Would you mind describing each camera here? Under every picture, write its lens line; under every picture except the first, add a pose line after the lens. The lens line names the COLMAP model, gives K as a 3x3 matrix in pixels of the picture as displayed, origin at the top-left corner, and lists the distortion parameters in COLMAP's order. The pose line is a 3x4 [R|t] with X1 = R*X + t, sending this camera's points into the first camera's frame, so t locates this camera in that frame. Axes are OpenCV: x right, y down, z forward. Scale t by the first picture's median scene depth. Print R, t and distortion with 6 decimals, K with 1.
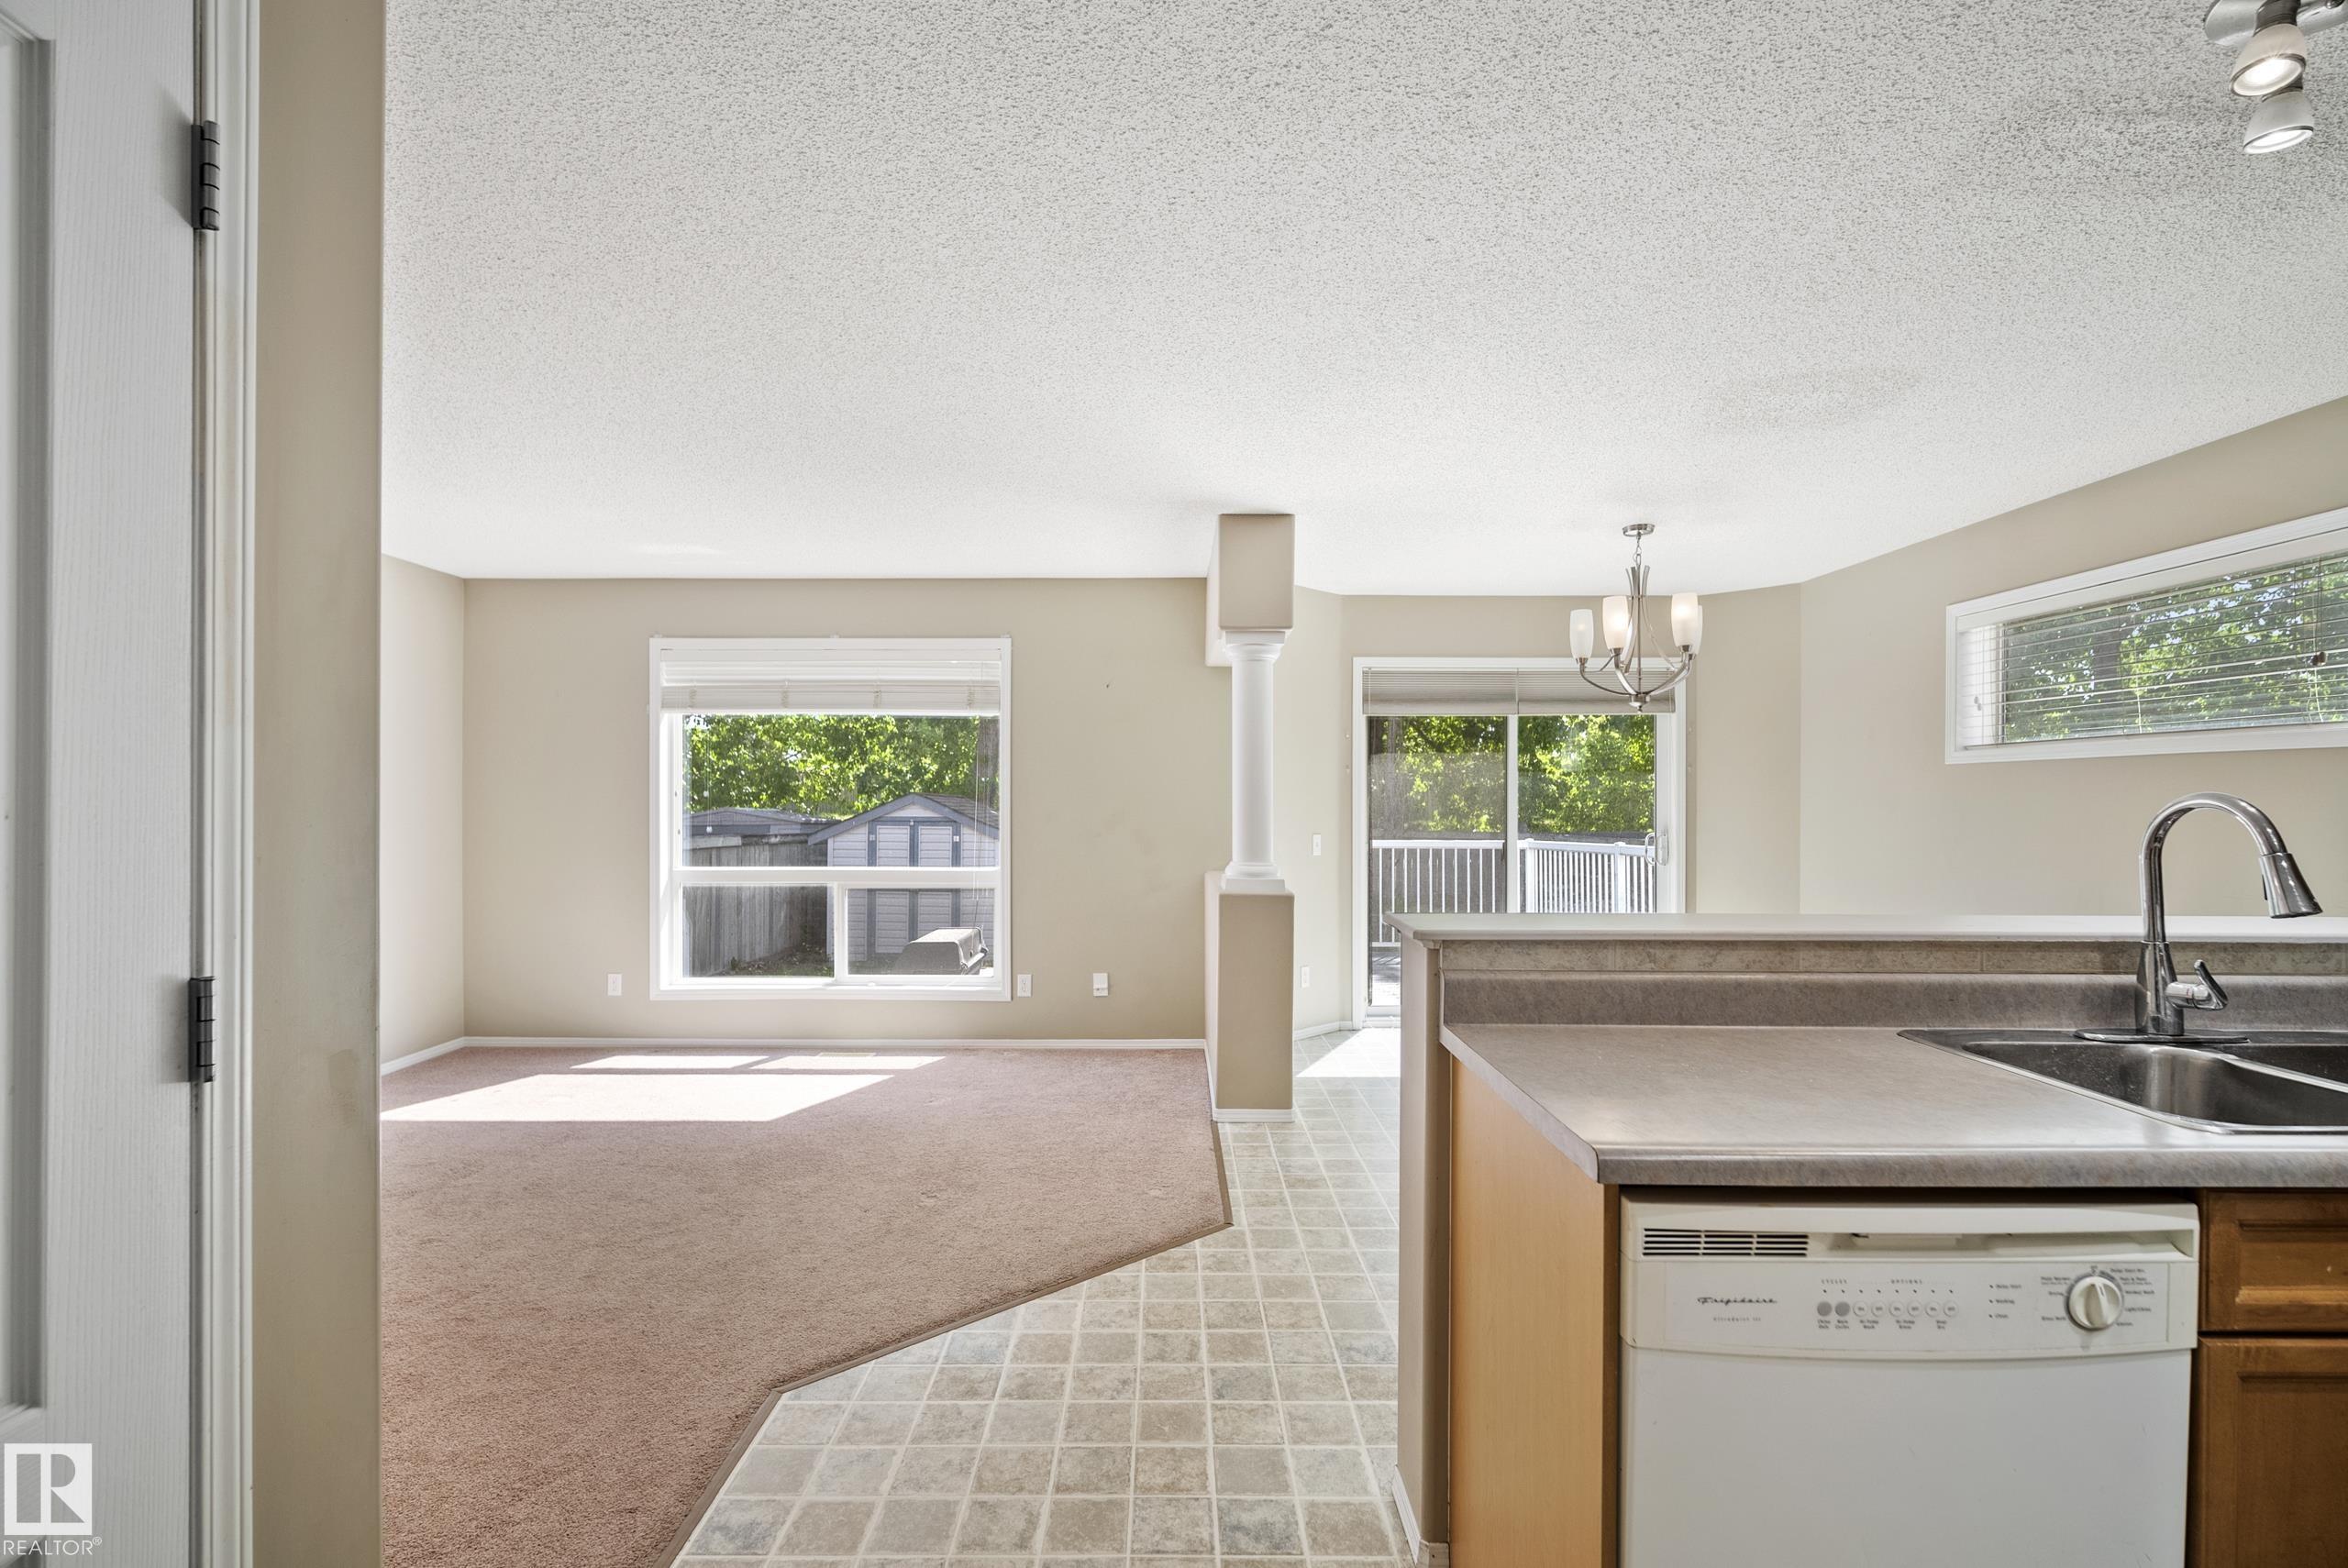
lens RADIAL K [[1041.5, 0, 1170.0], [0, 1041.5, 802.4], [0, 0, 1]] dist [-0.015404, 0.005218]
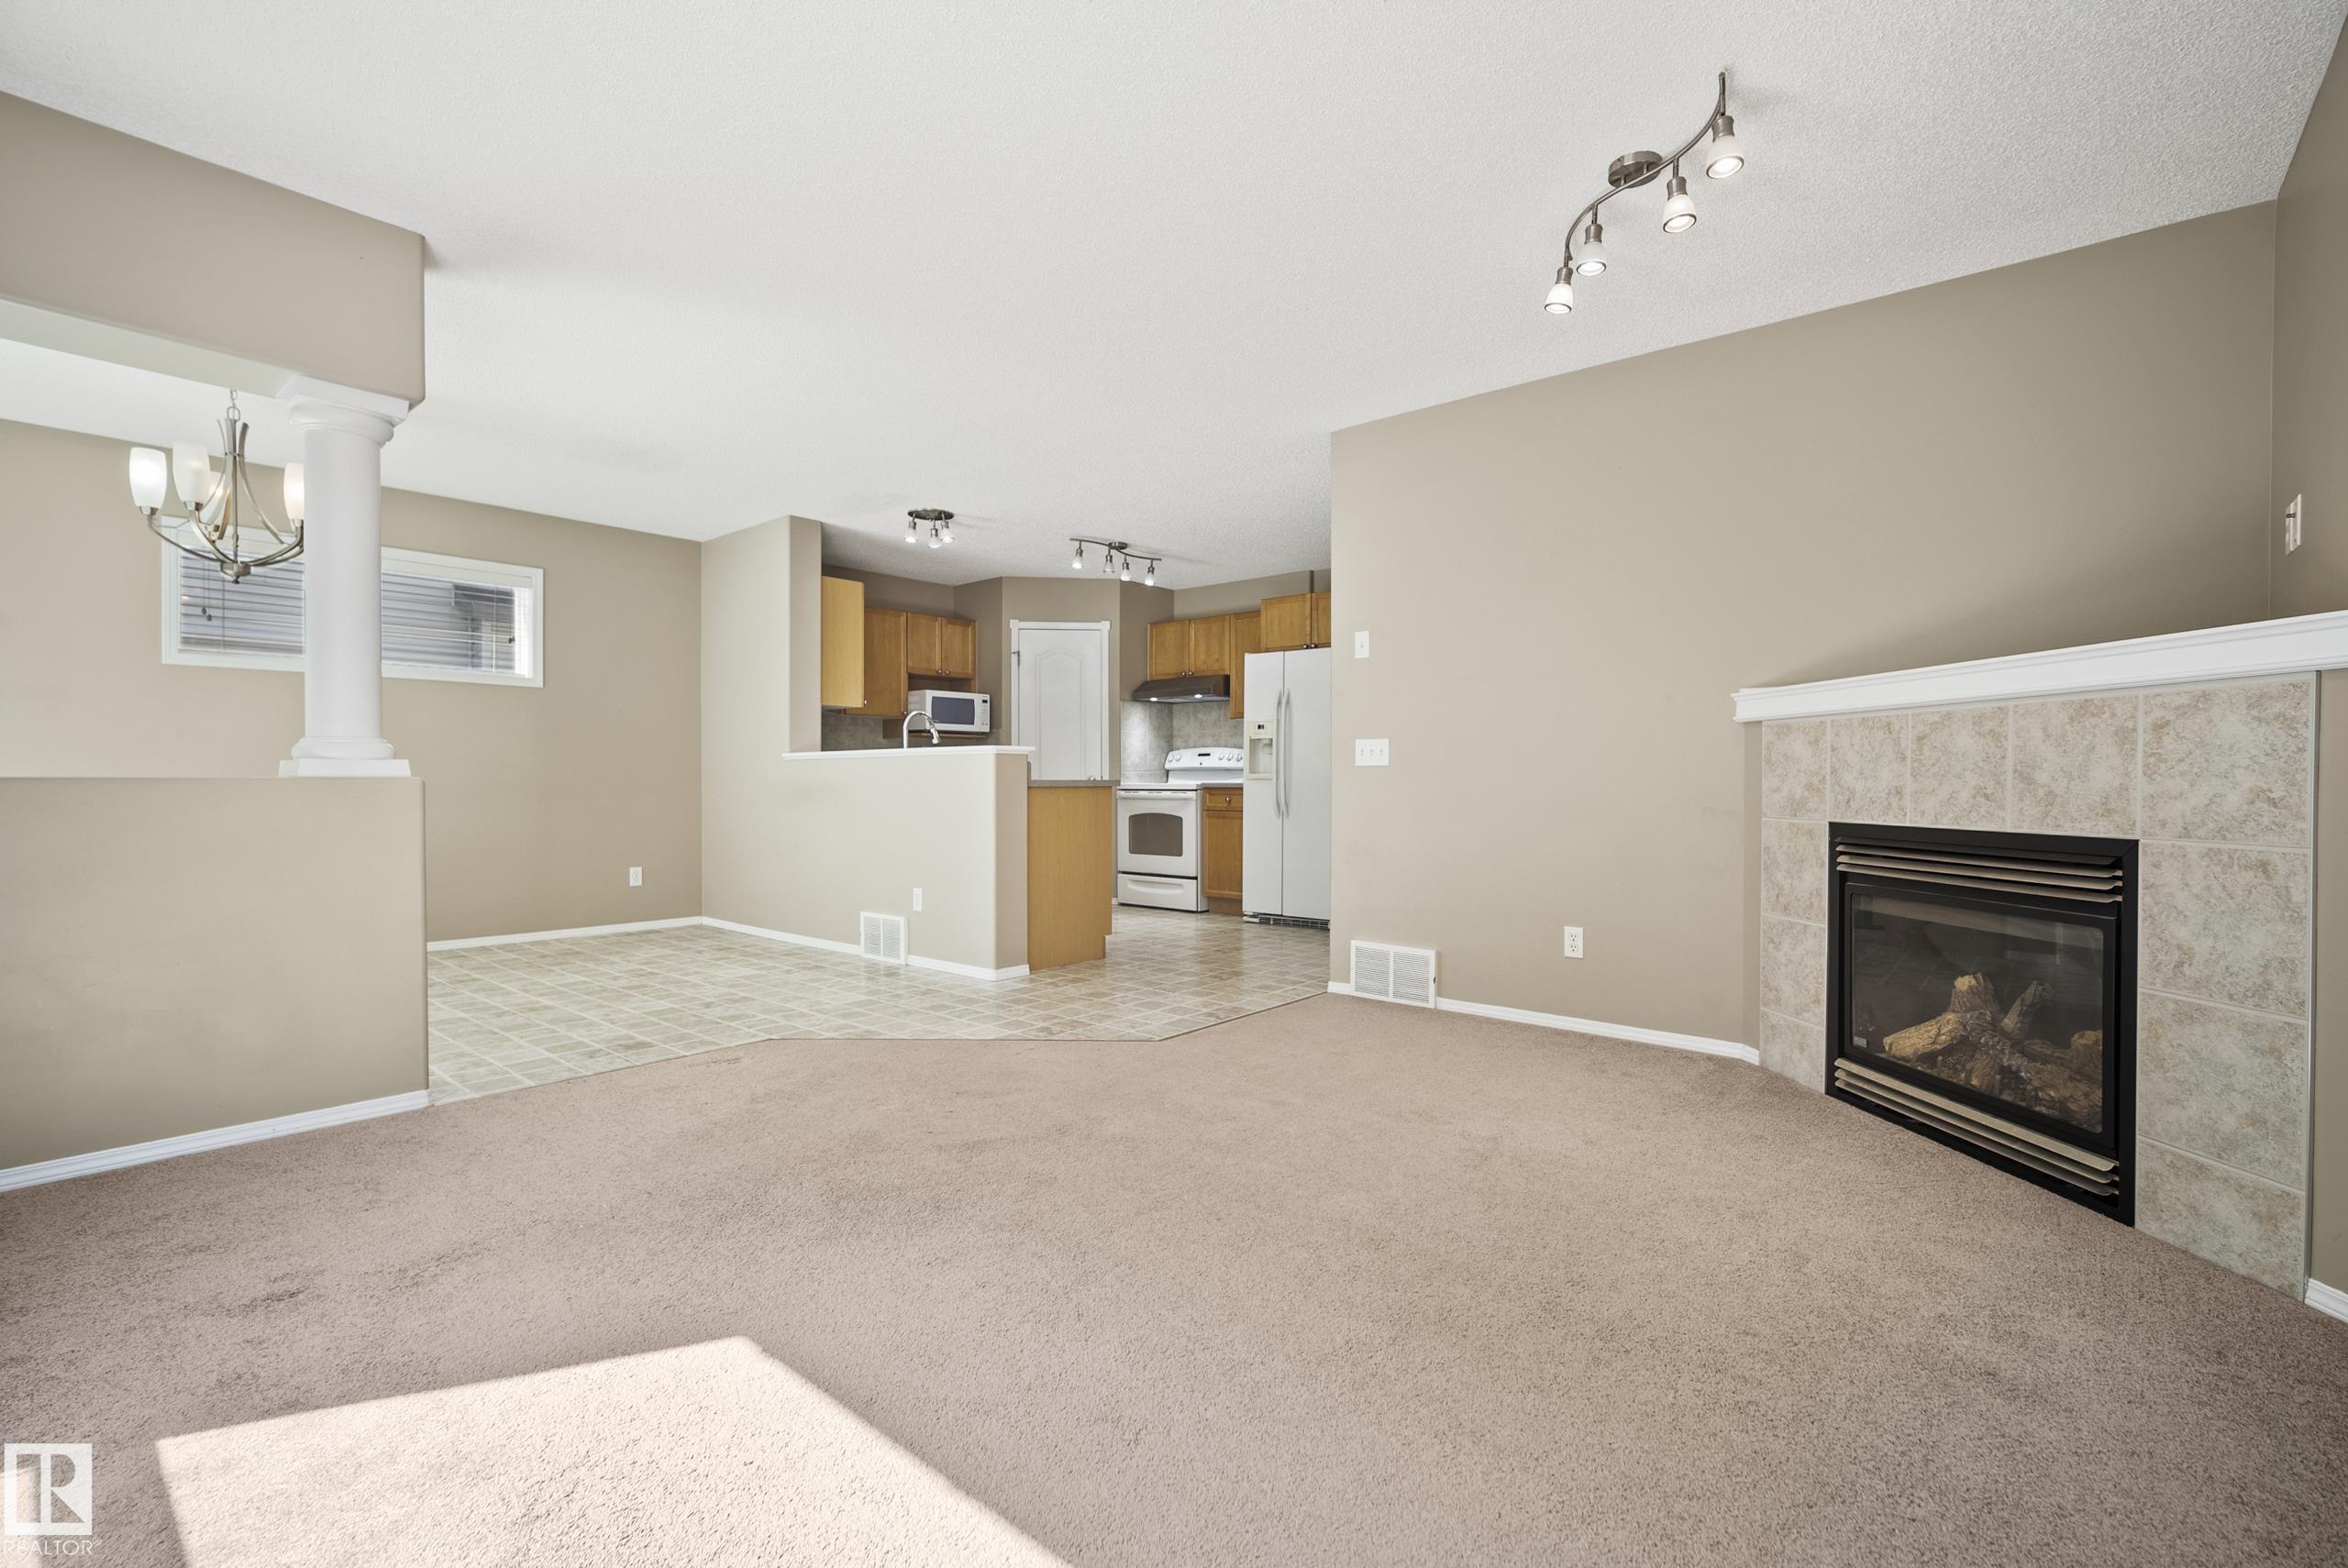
lens RADIAL K [[1041.1, 0, 1169.6], [0, 1041.1, 784.9], [0, 0, 1]] dist [-0.014285, 0.004668]
pose [[-0.762168, -0.007590, 0.647334, -1.156431], [-0.002280, 0.999957, 0.009041, 0.120374], [-0.647375, 0.005415, -0.762152, 1.791889]]
